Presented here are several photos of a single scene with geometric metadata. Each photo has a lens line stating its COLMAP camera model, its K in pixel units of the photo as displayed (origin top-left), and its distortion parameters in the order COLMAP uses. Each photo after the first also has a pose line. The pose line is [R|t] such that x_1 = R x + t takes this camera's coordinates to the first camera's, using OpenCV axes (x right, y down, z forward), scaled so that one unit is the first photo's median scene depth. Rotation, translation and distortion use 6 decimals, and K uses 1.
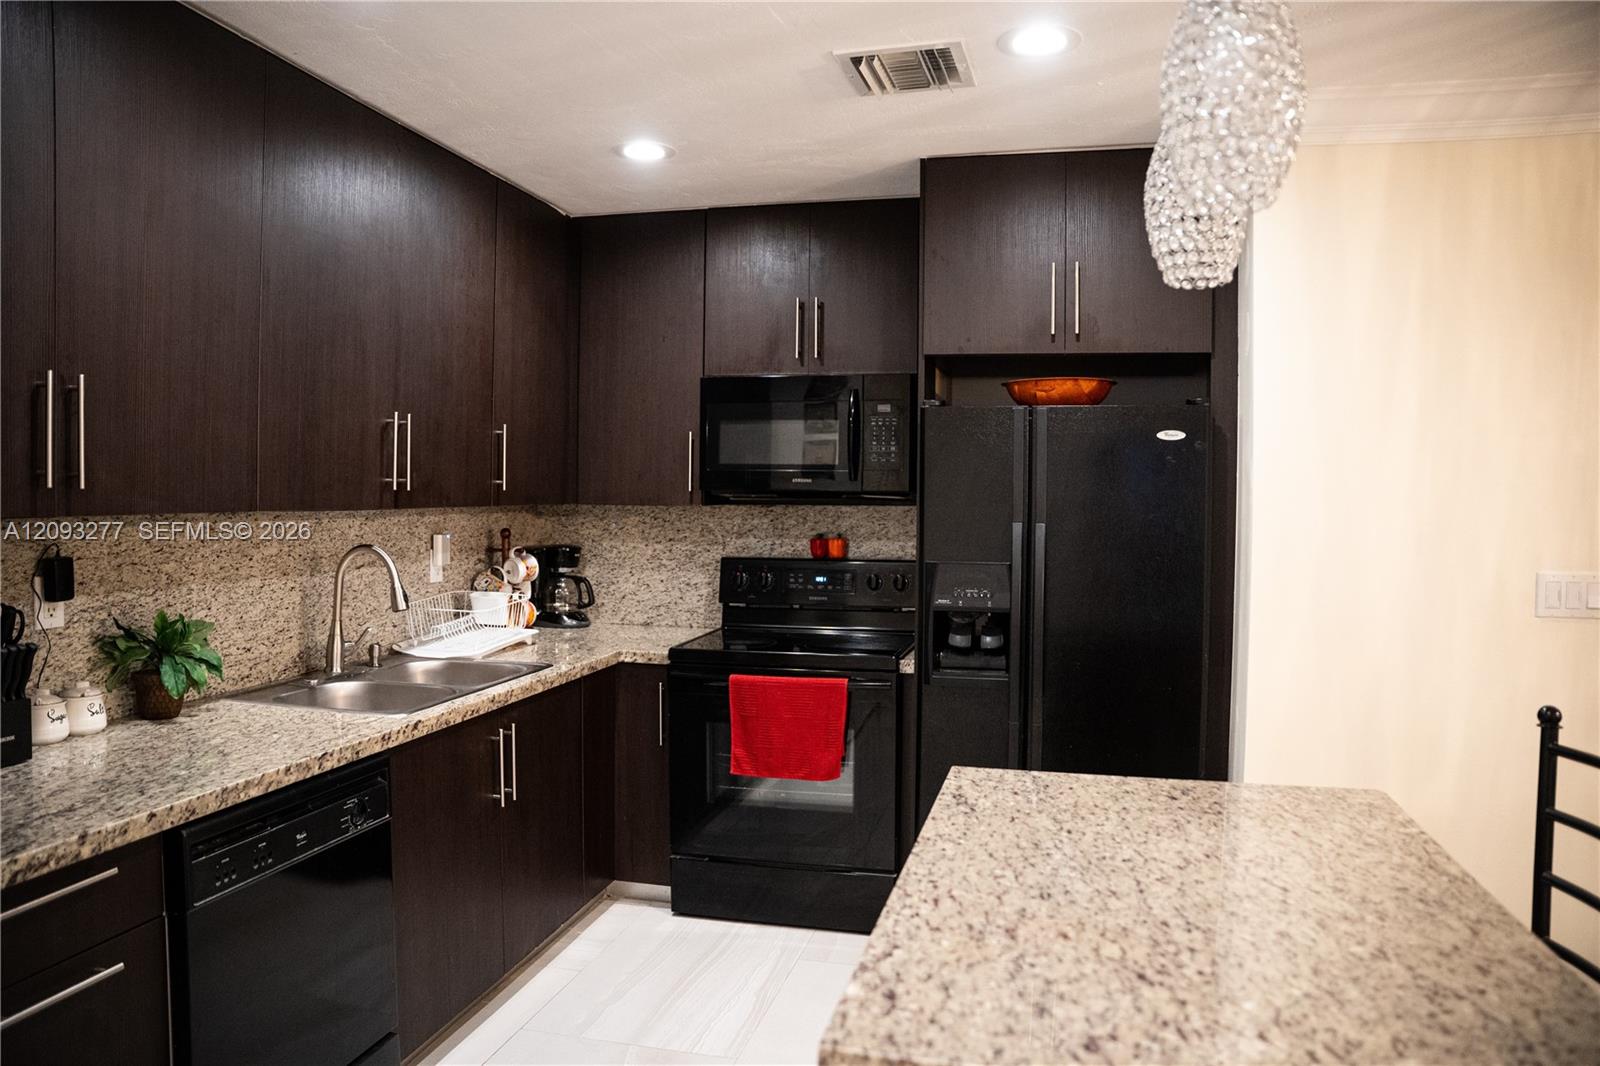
lens RADIAL K [[1099.3, 0, 800.0], [0, 1099.3, 533.0], [0, 0, 1]] dist [-0.178376, 0.125072]
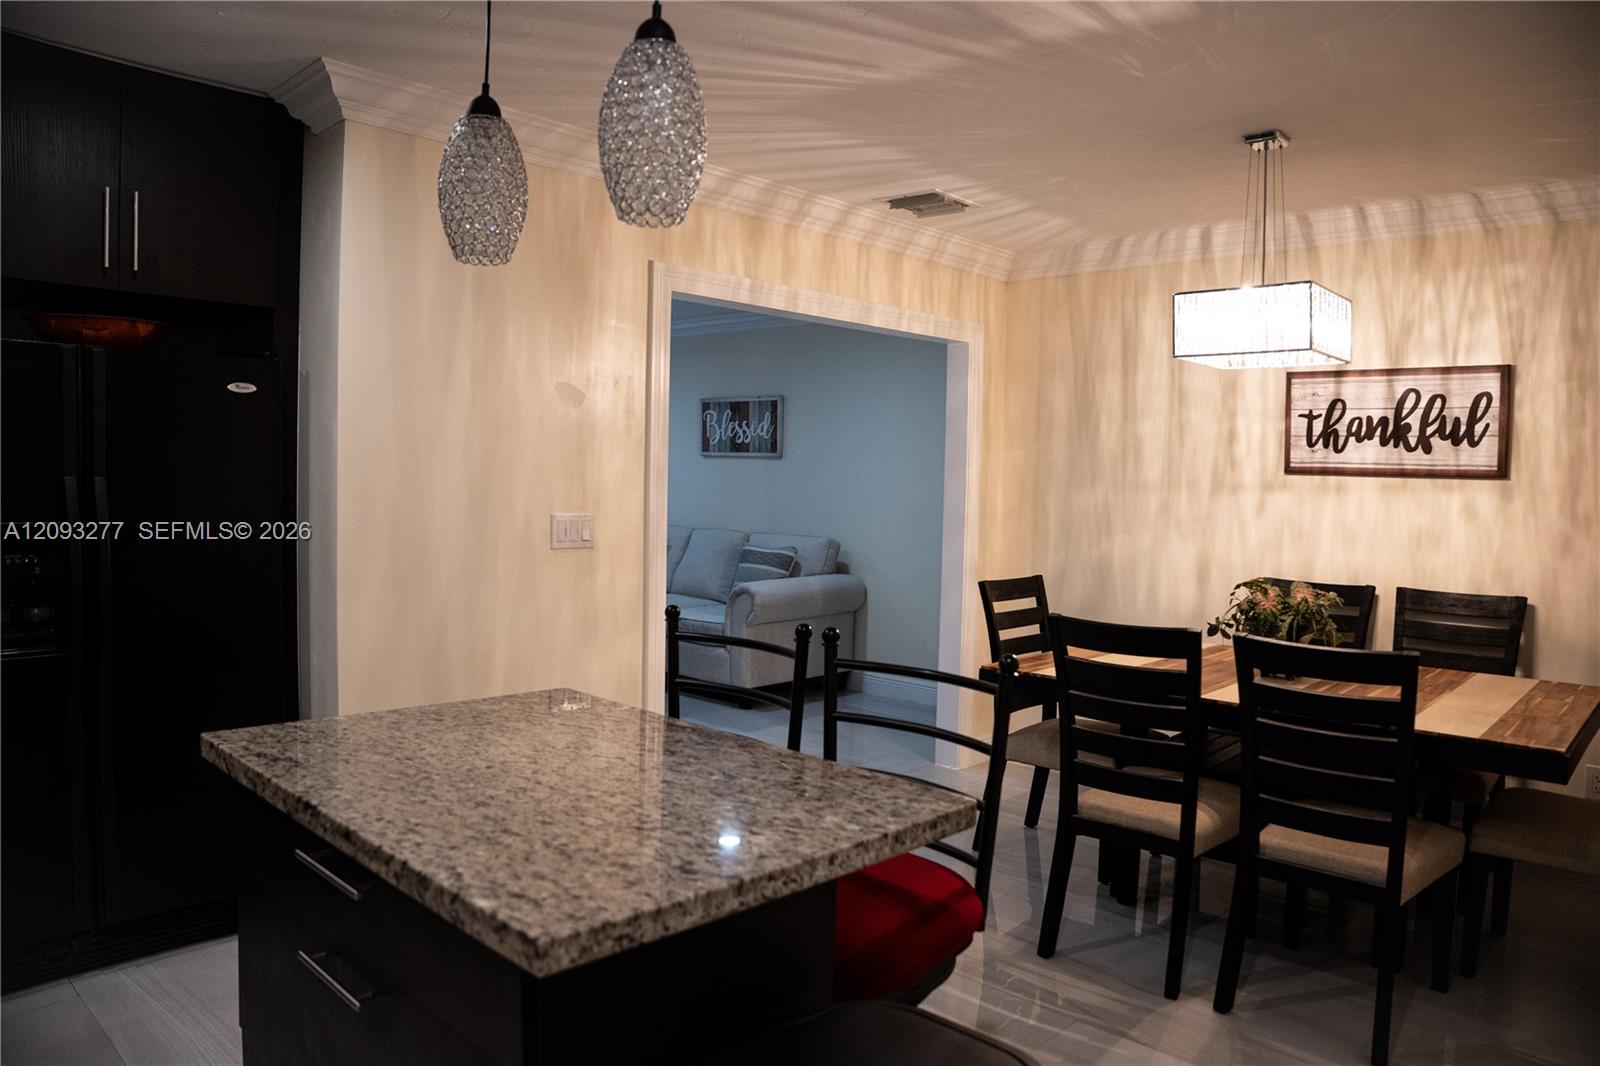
lens RADIAL K [[1099.3, 0, 800.0], [0, 1099.3, 533.0], [0, 0, 1]] dist [-0.178376, 0.125072]
pose [[0.493983, -0.041365, 0.868487, -0.579136], [0.008325, 0.999047, 0.042848, 0.012852], [-0.869432, -0.013936, 0.493857, 0.169545]]
